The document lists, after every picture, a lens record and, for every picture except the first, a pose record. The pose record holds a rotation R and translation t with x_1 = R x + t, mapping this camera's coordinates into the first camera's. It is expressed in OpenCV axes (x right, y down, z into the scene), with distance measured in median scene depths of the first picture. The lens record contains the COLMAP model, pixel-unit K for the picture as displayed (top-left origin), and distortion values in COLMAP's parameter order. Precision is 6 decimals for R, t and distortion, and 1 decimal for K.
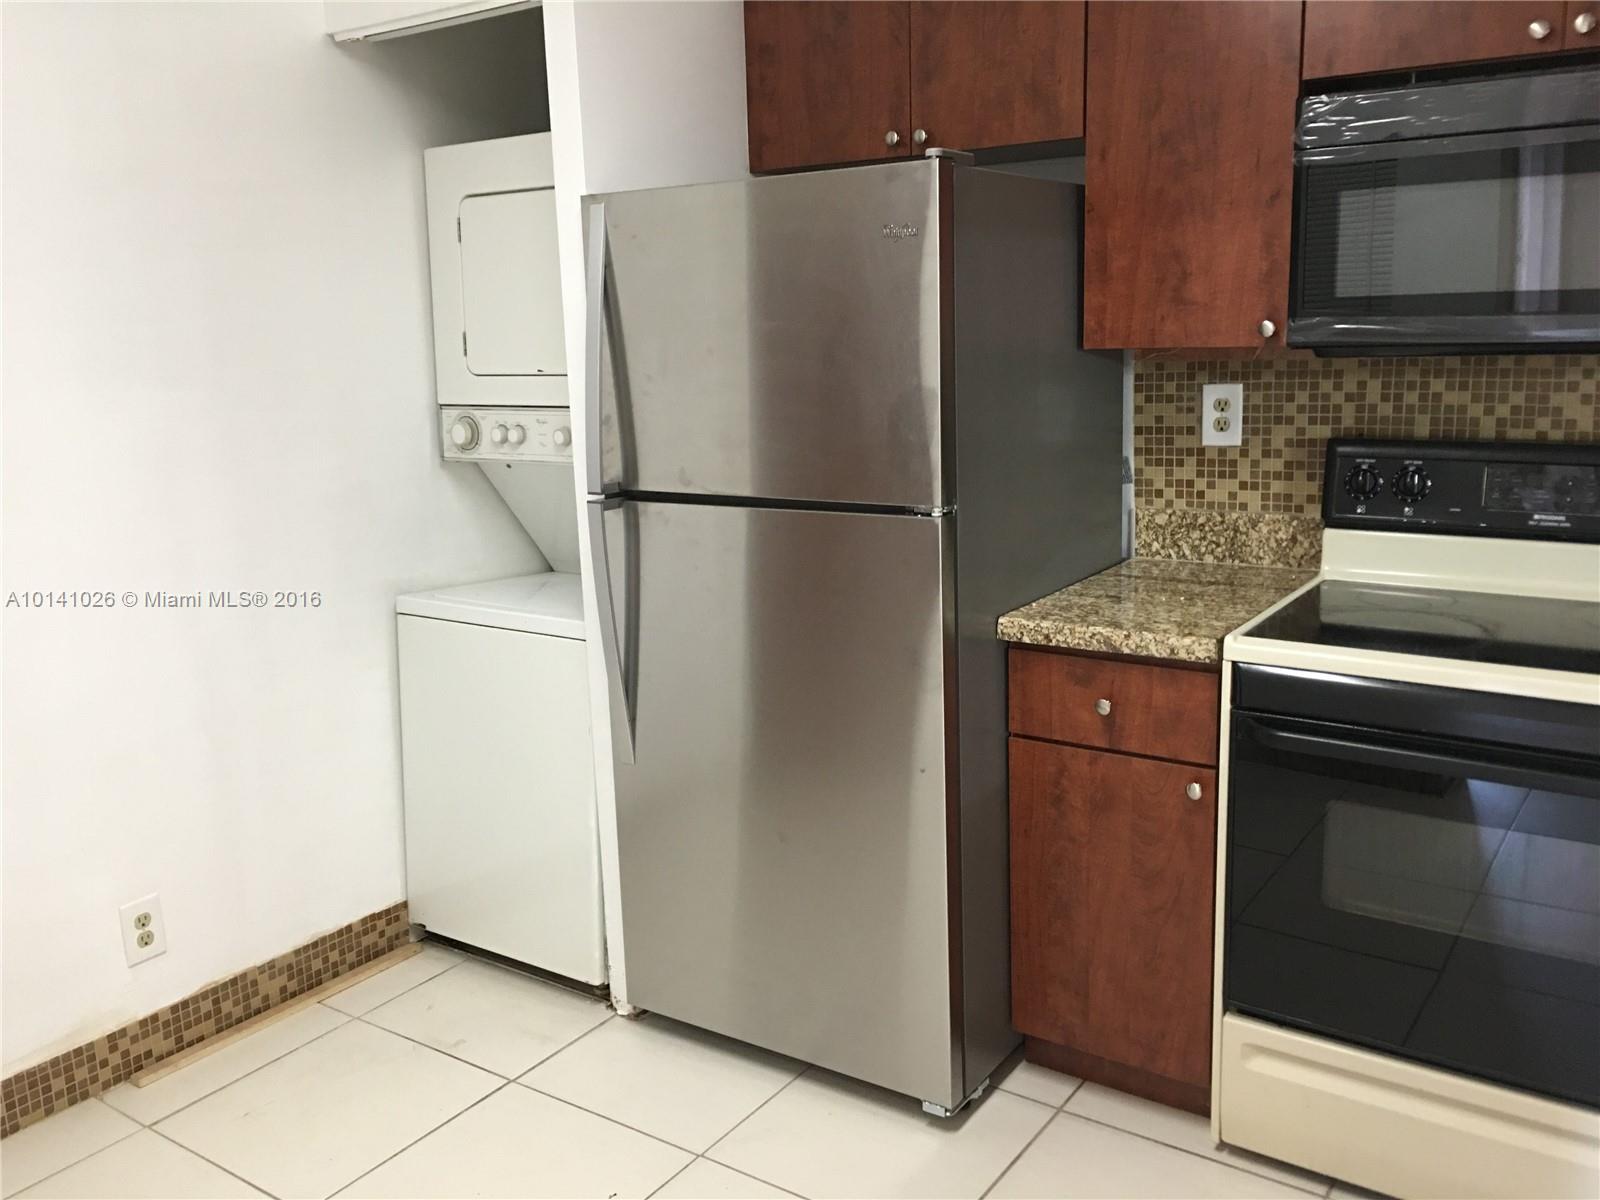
lens RADIAL K [[1372.7, 0, 803.0], [0, 1372.7, 599.6], [0, 0, 1]] dist [0.034101, -0.005201]
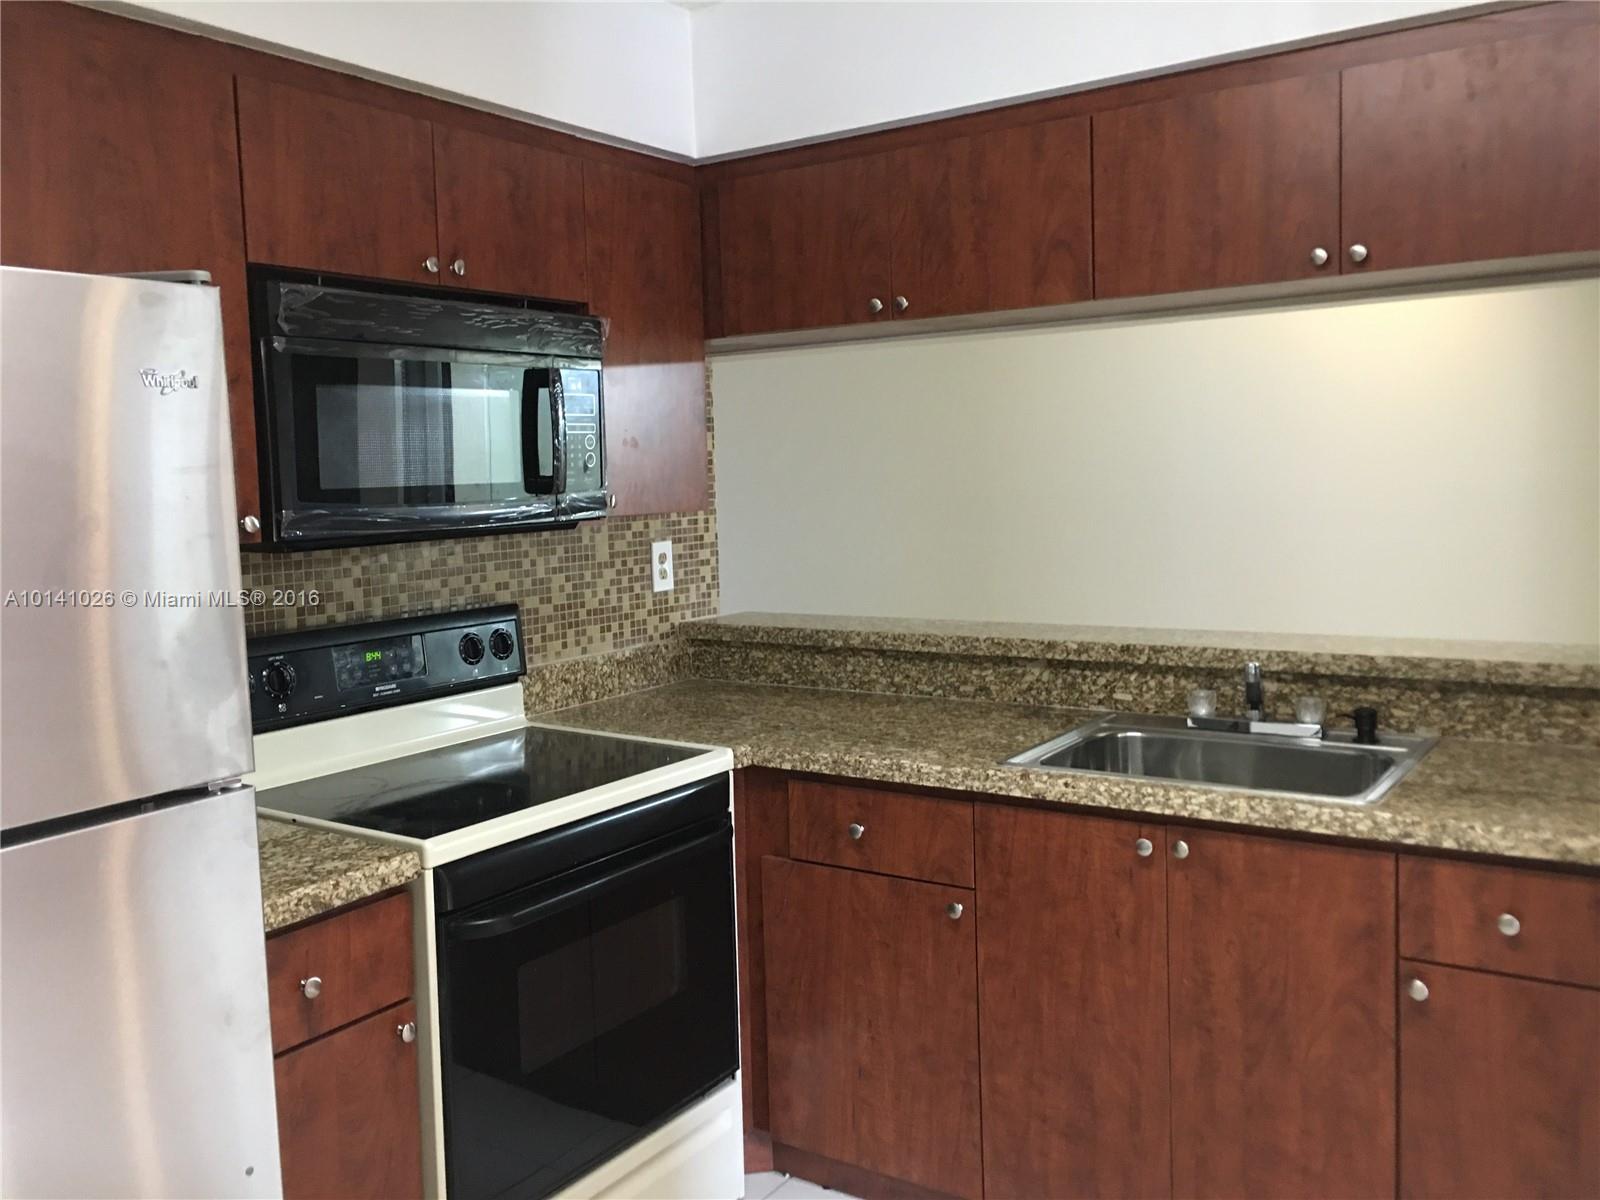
lens RADIAL K [[1372.7, 0, 802.5], [0, 1372.7, 595.7], [0, 0, 1]] dist [0.034101, -0.005201]
pose [[-0.005999, -0.068326, 0.997645, -0.576760], [0.235300, 0.969554, 0.067817, -0.131297], [-0.971904, 0.235153, 0.010261, 0.672651]]
